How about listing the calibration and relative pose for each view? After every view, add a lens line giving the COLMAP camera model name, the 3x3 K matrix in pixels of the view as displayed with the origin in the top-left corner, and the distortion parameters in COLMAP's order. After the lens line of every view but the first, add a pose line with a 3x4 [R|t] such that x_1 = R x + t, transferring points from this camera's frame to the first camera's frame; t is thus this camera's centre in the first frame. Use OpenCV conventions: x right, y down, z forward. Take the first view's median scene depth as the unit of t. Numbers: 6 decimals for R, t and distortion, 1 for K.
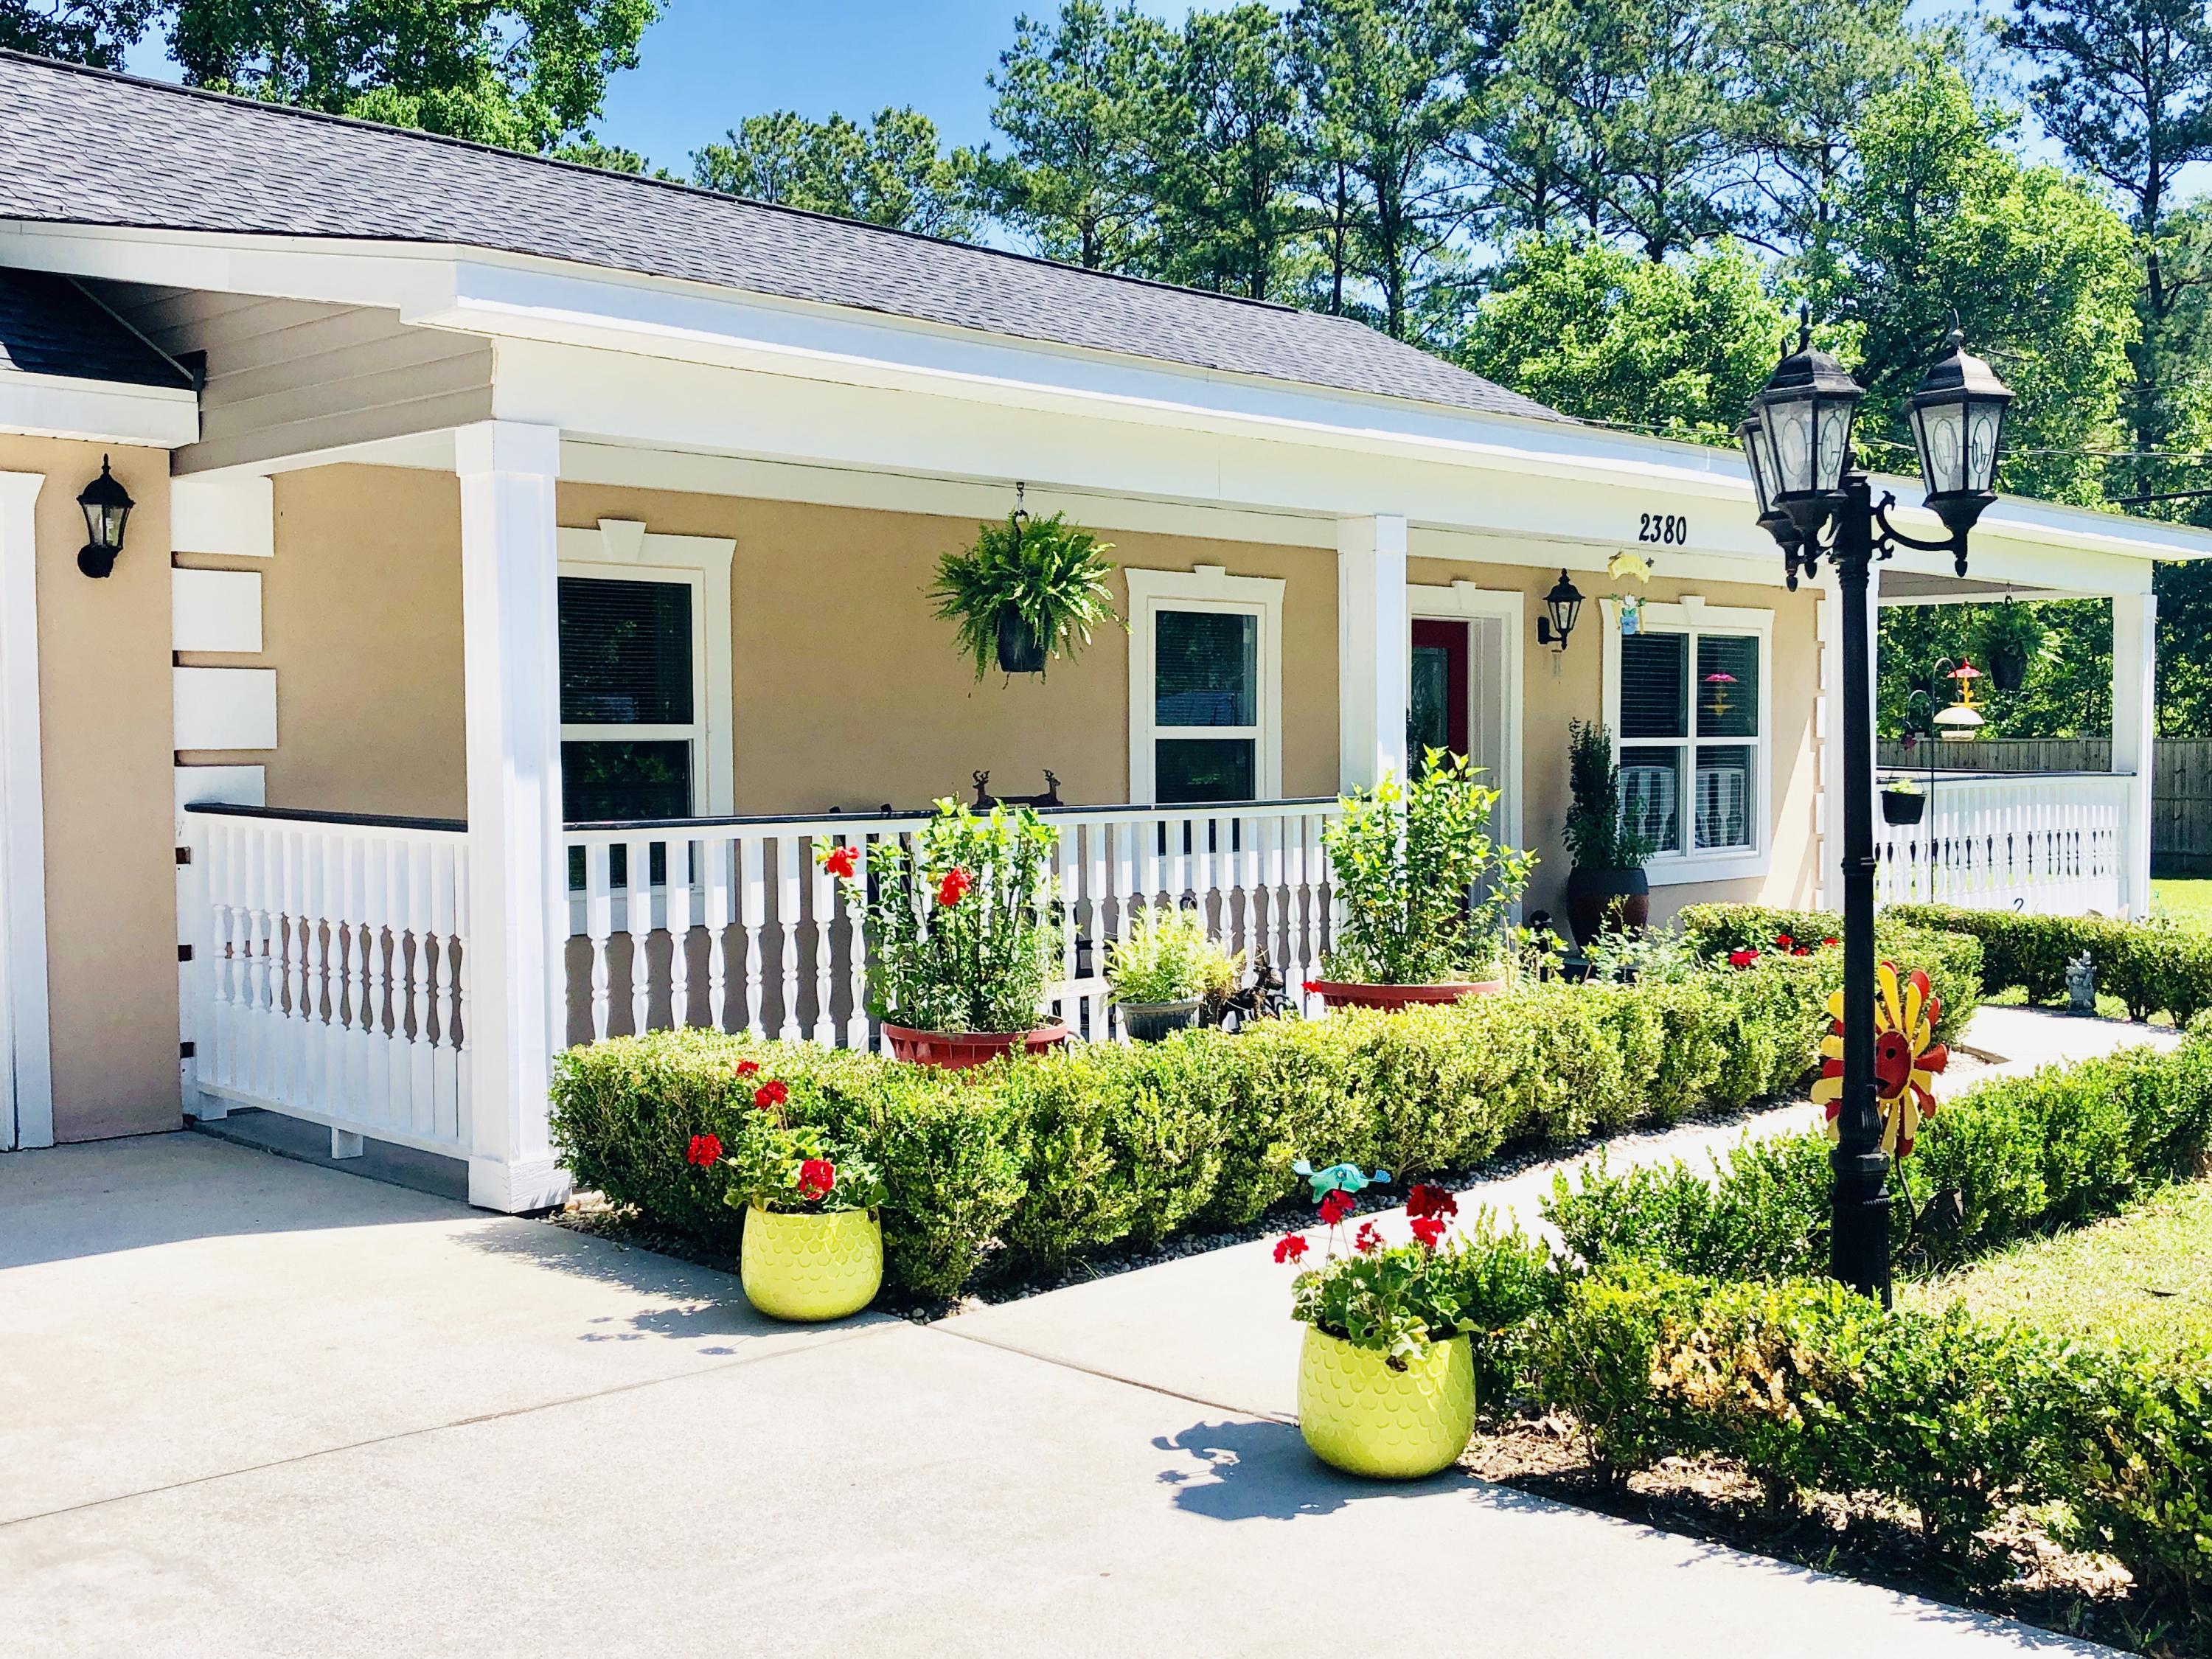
lens RADIAL K [[2275.0, 0, 1106.0], [0, 2275.0, 829.5], [0, 0, 1]] dist [0.117697, -0.224580]
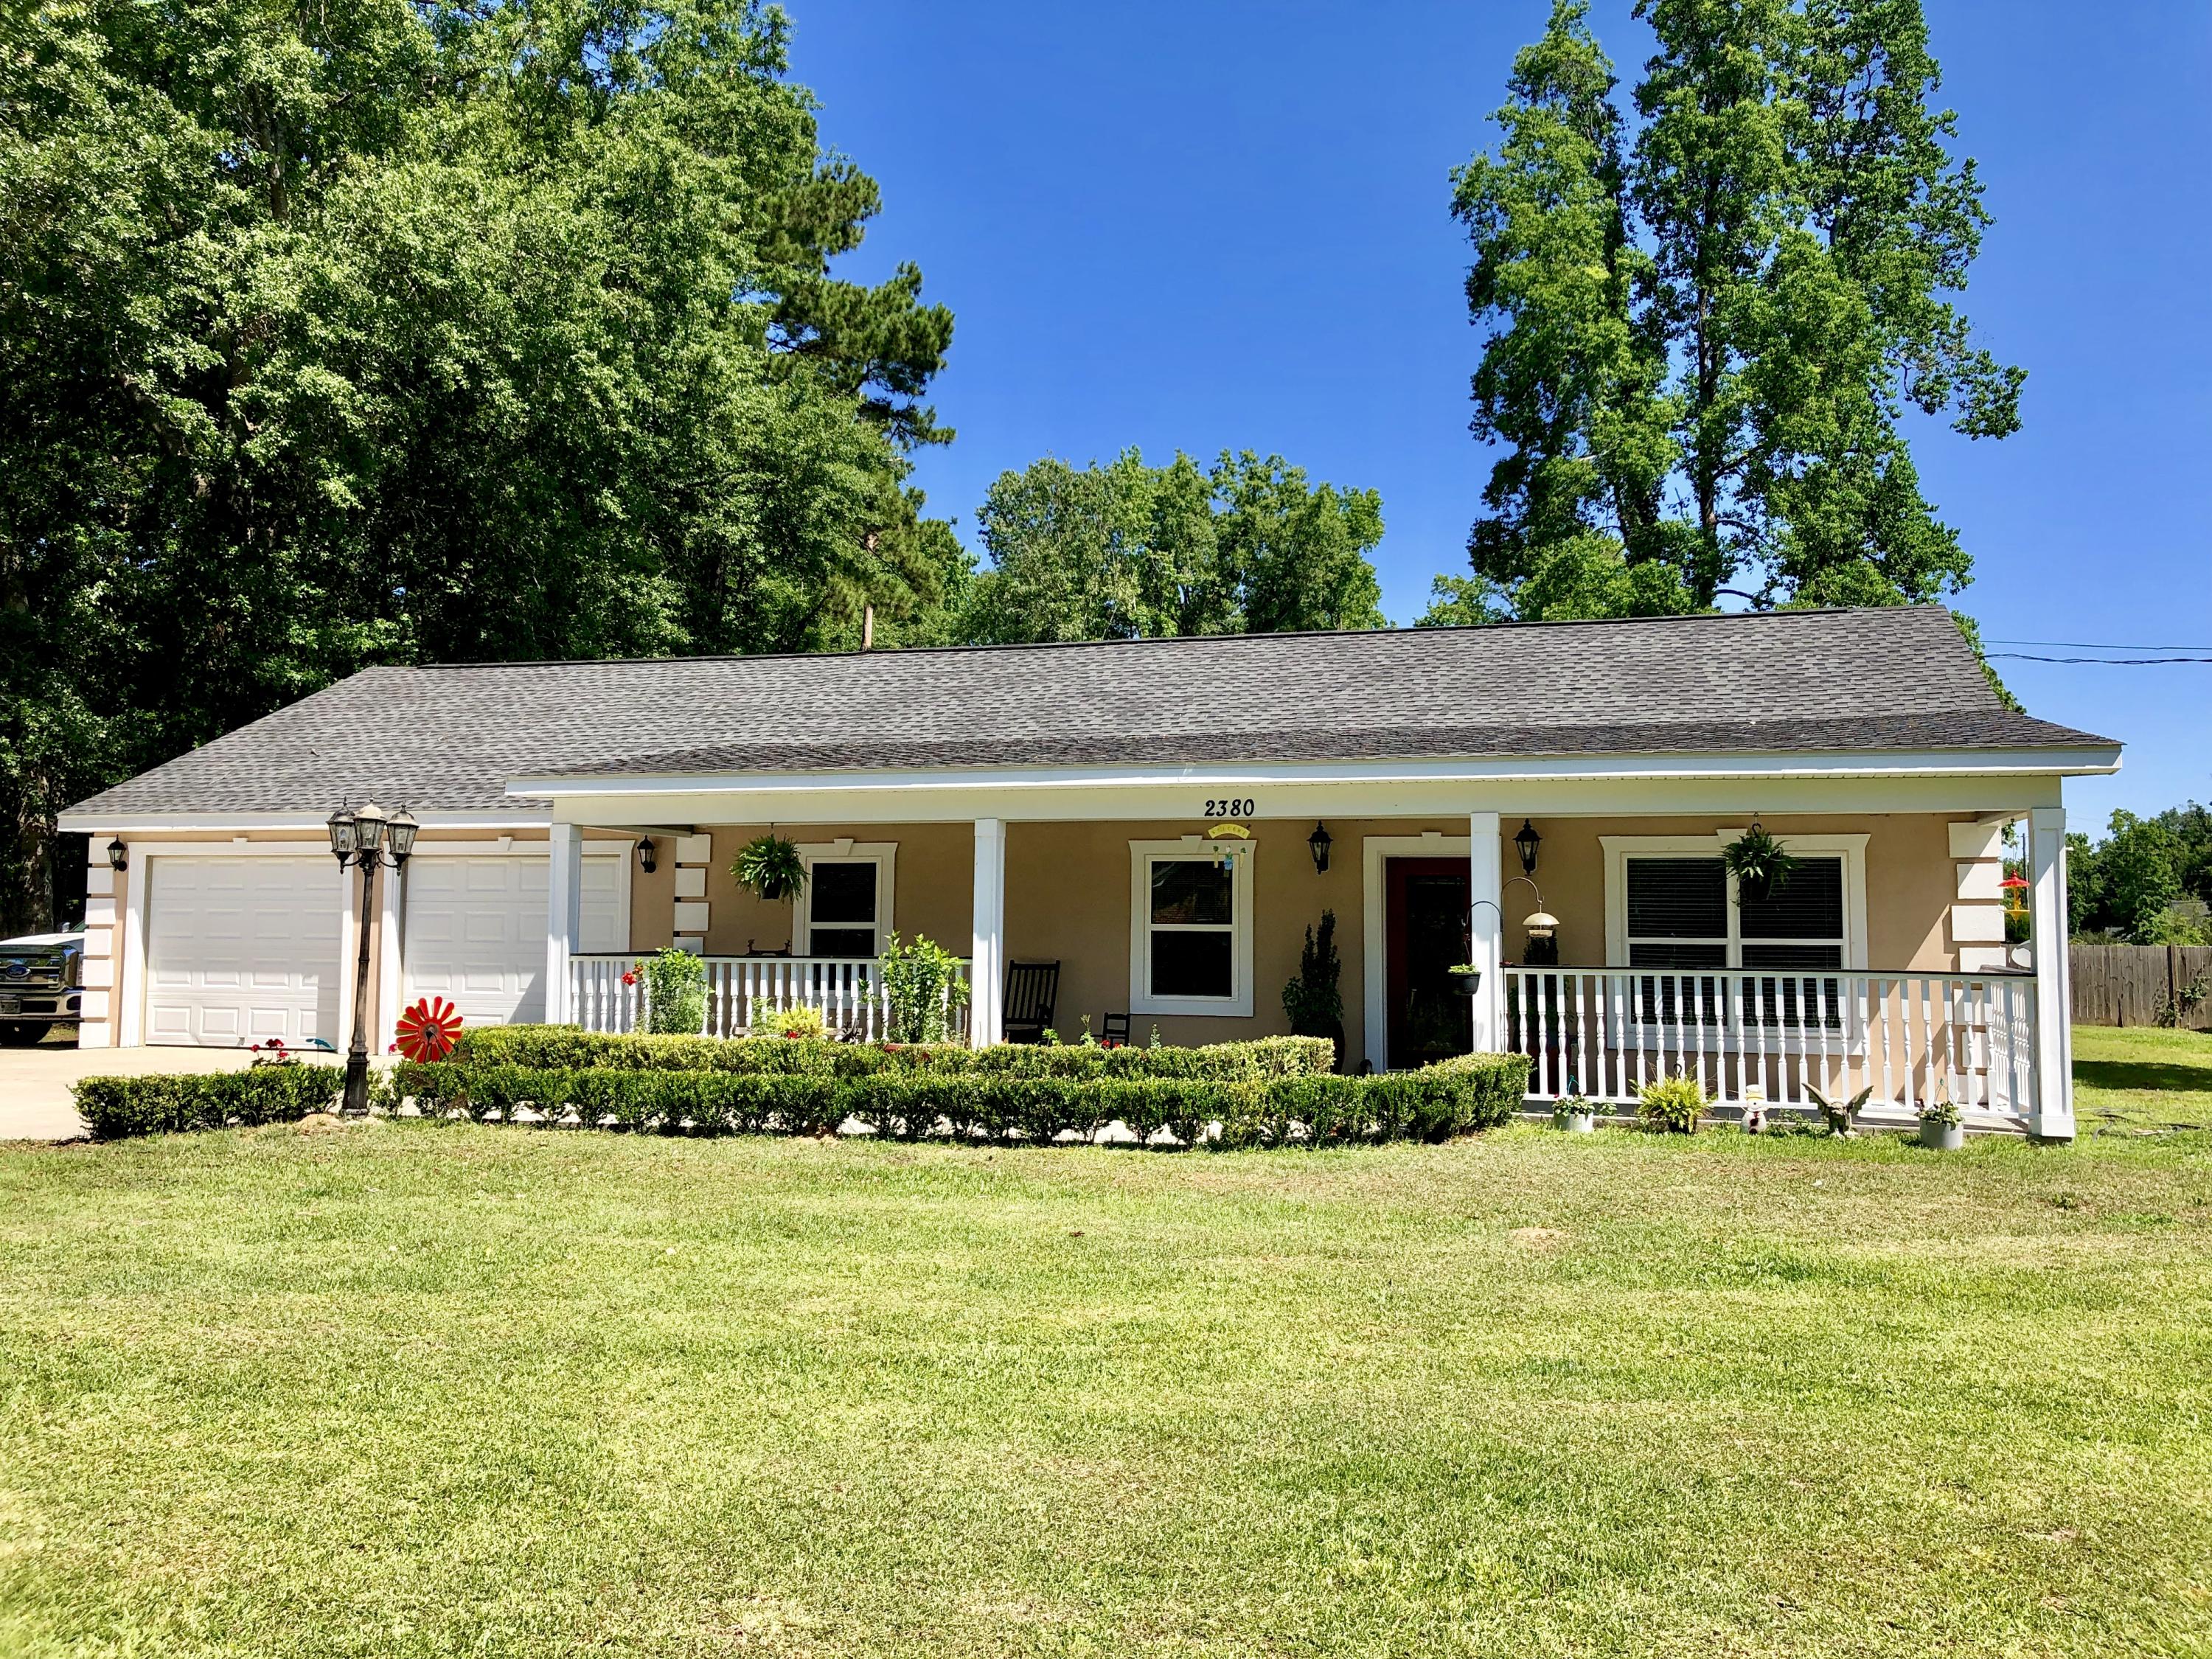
lens RADIAL K [[1782.5, 0, 1140.5], [0, 1782.5, 826.7], [0, 0, 1]] dist [0.072702, -0.089931]
pose [[0.485317, -0.046375, -0.873108, 1.328844], [-0.046241, 0.995833, -0.078597, -0.010298], [0.873115, 0.078518, 0.481150, 0.298190]]
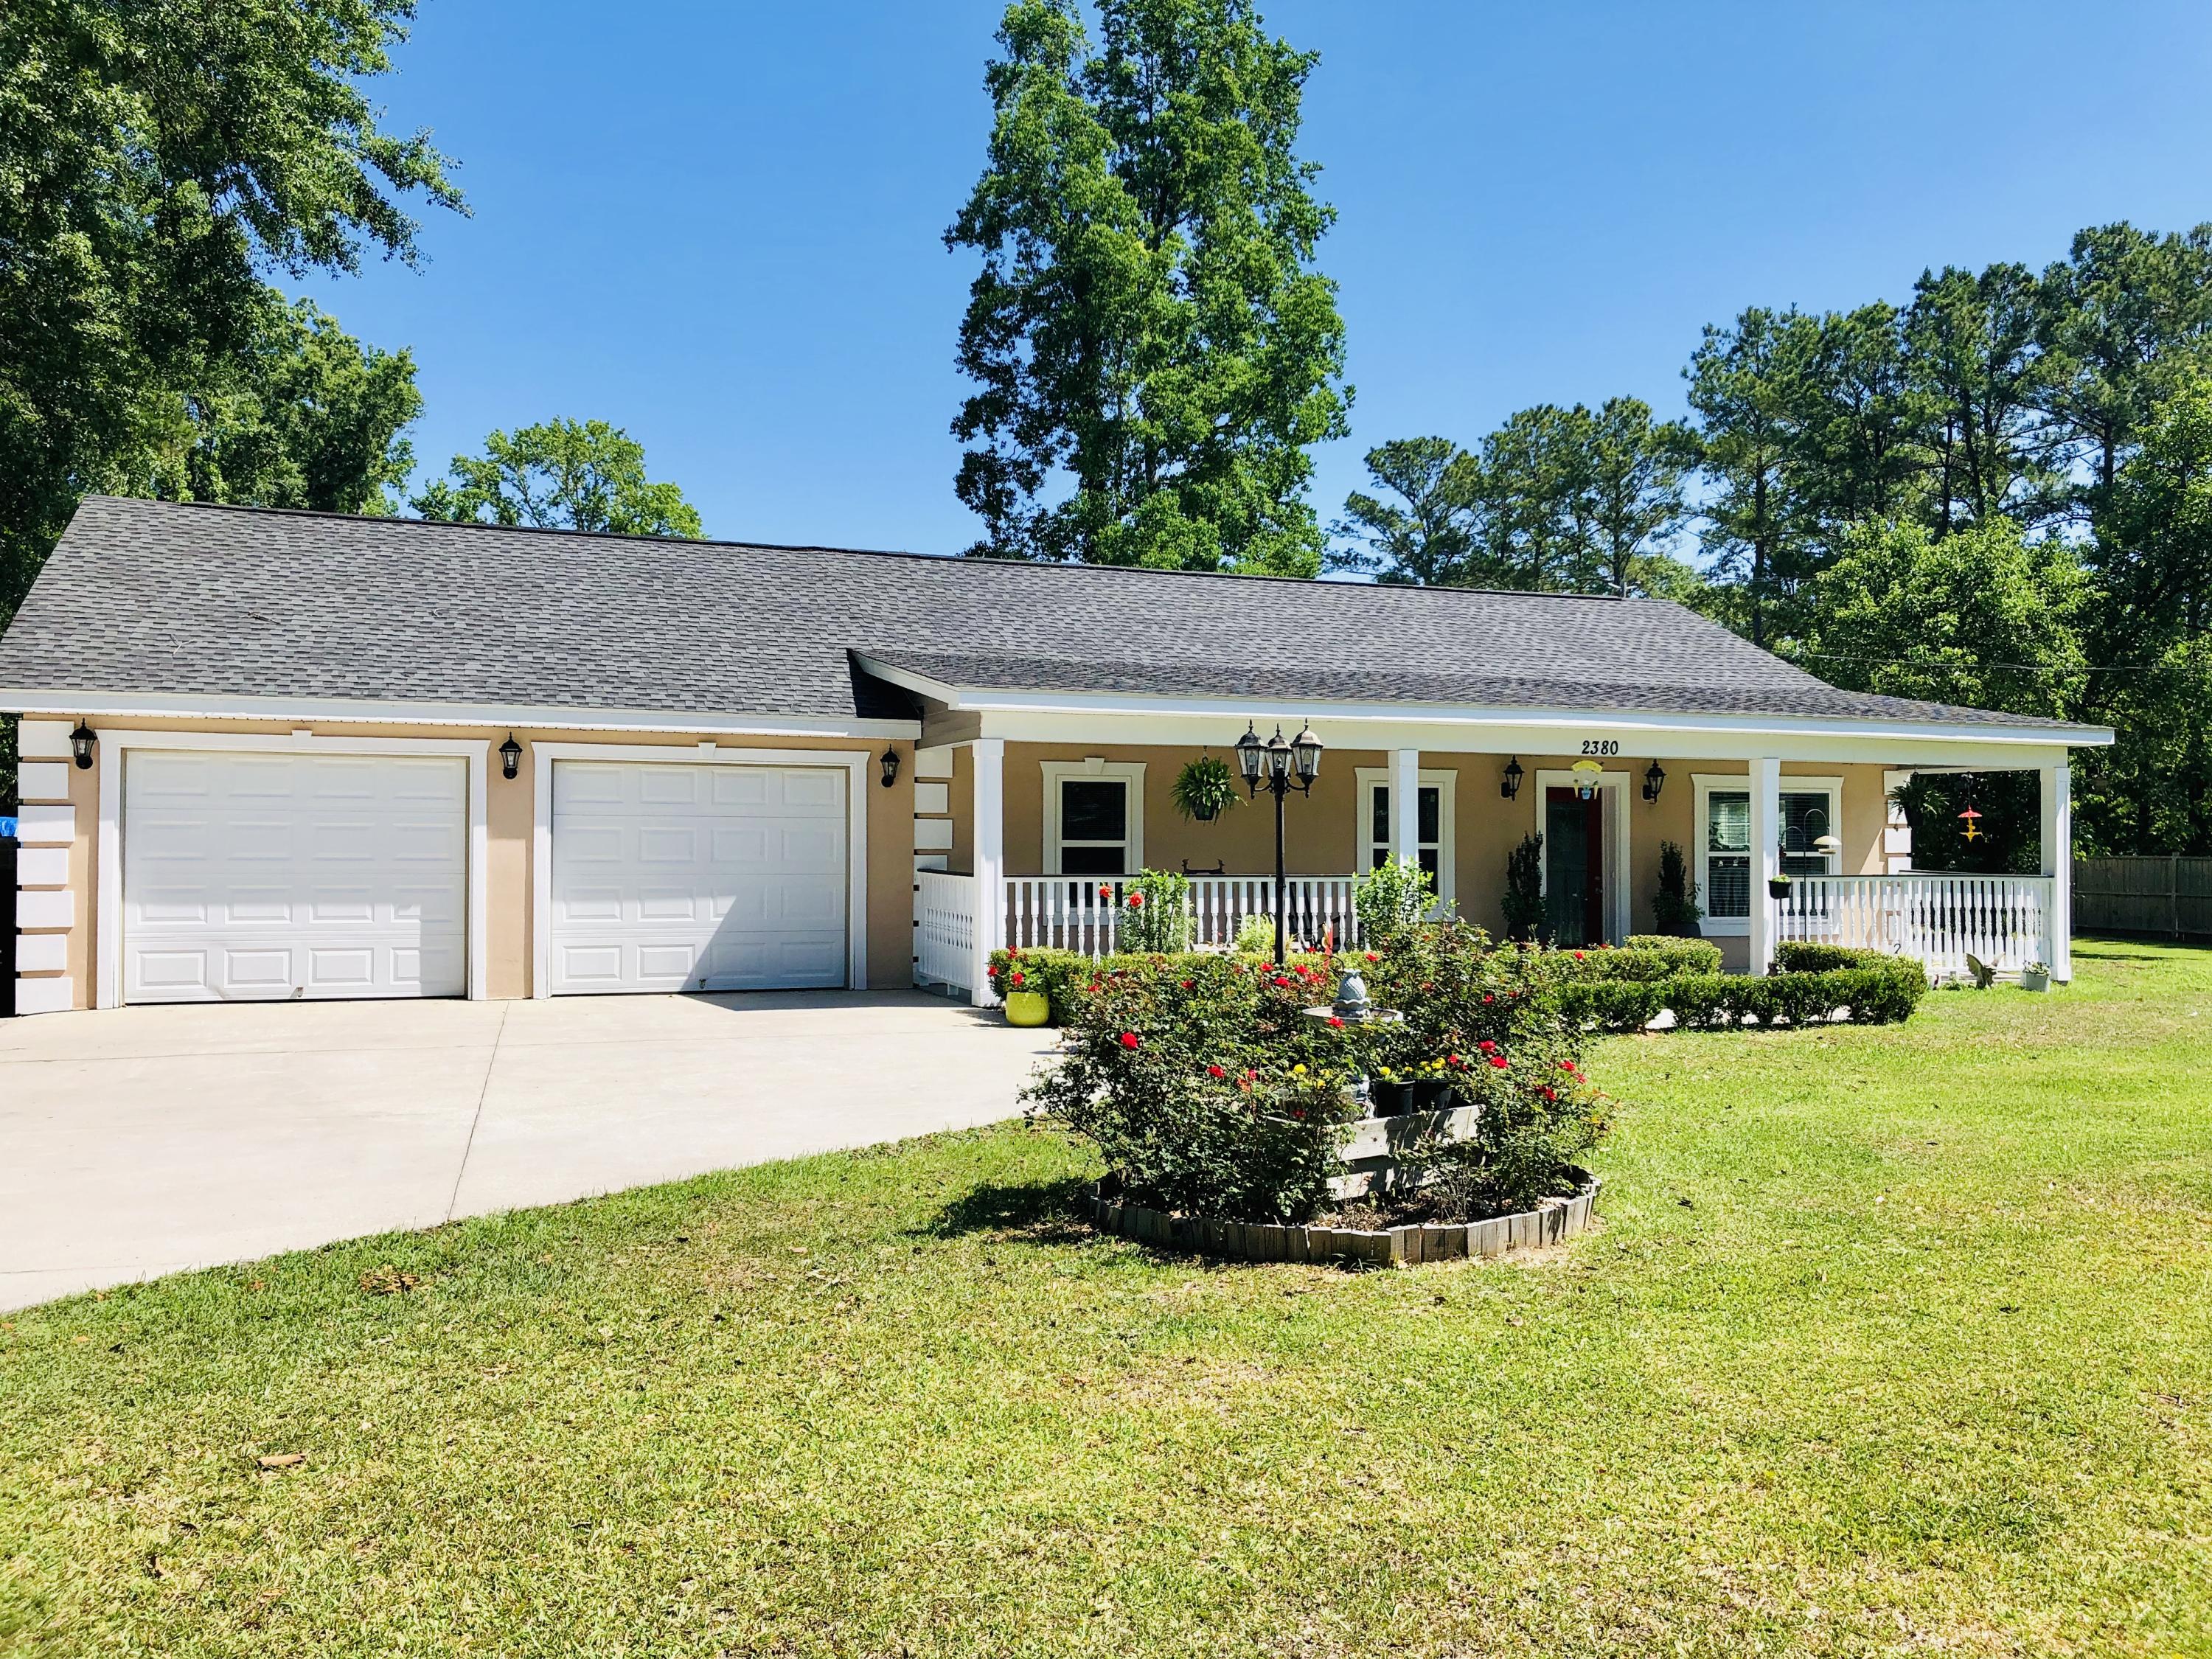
lens RADIAL K [[1782.5, 0, 1140.5], [0, 1782.5, 826.7], [0, 0, 1]] dist [0.072702, -0.089931]
pose [[0.917567, 0.002962, -0.397570, 0.490701], [-0.024340, 0.998515, -0.048734, 0.025694], [0.396835, 0.054394, 0.916277, -0.599581]]
